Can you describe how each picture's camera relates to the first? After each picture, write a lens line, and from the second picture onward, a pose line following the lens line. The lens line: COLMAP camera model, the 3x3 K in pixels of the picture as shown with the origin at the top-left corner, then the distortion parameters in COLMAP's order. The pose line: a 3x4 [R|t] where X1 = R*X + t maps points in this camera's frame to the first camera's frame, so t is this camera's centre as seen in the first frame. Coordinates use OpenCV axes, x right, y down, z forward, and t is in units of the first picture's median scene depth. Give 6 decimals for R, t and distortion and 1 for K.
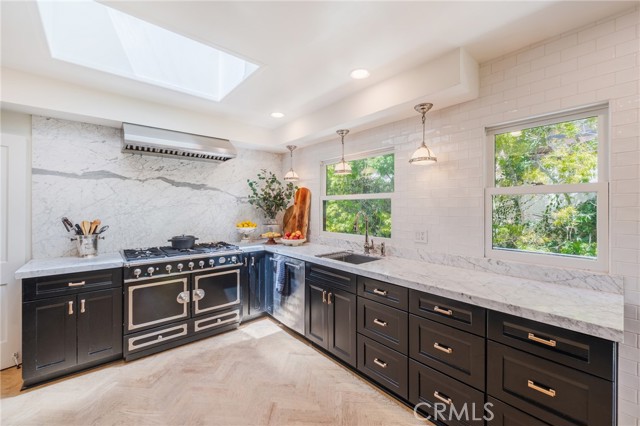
lens RADIAL K [[259.0, 0, 318.7], [0, 259.0, 208.3], [0, 0, 1]] dist [0.000924, -0.000007]
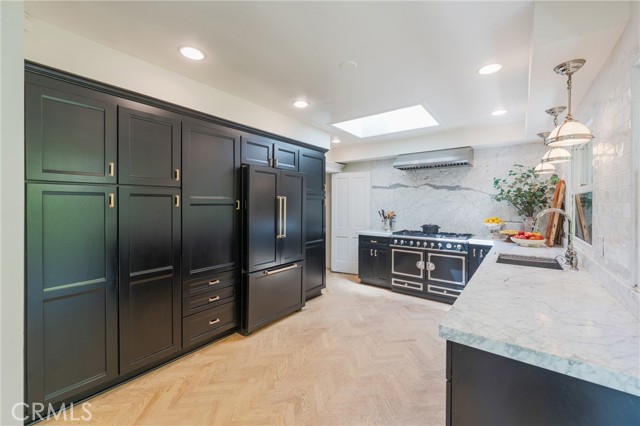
lens RADIAL K [[259.0, 0, 326.5], [0, 259.0, 207.2], [0, 0, 1]] dist [0.000924, -0.000007]
pose [[0.230233, 0.009639, -0.973088, 0.797129], [-0.006140, 0.999945, 0.008452, 0.003872], [0.973116, 0.004029, 0.230280, 0.133093]]
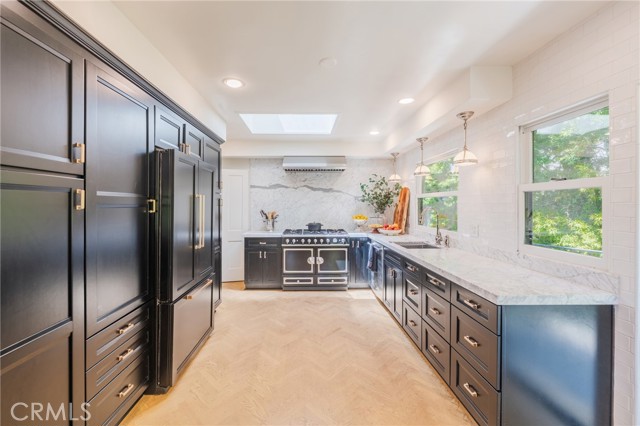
lens RADIAL K [[259.0, 0, 312.3], [0, 259.0, 206.0], [0, 0, 1]] dist [0.000924, -0.000007]
pose [[0.777899, 0.001541, -0.628388, 0.493977], [-0.000968, 0.999999, 0.001253, 0.004602], [0.628389, -0.000366, 0.777899, -0.245101]]
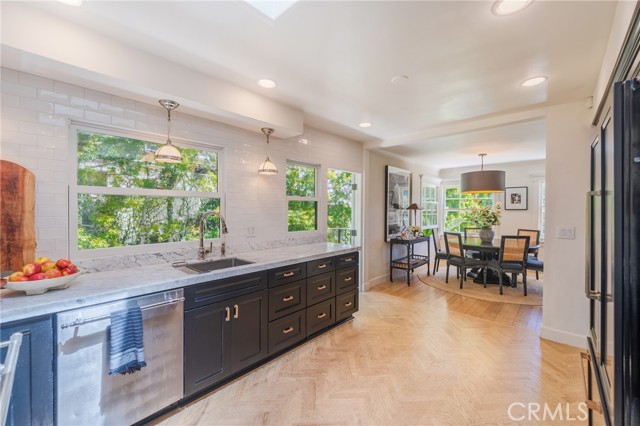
lens RADIAL K [[259.0, 0, 320.0], [0, 259.0, 210.8], [0, 0, 1]] dist [0.000924, -0.000007]
pose [[-0.107428, -0.014562, 0.994106, -0.766846], [-0.004591, 0.999889, 0.014151, -0.005874], [-0.994202, -0.003044, -0.107483, 0.727013]]
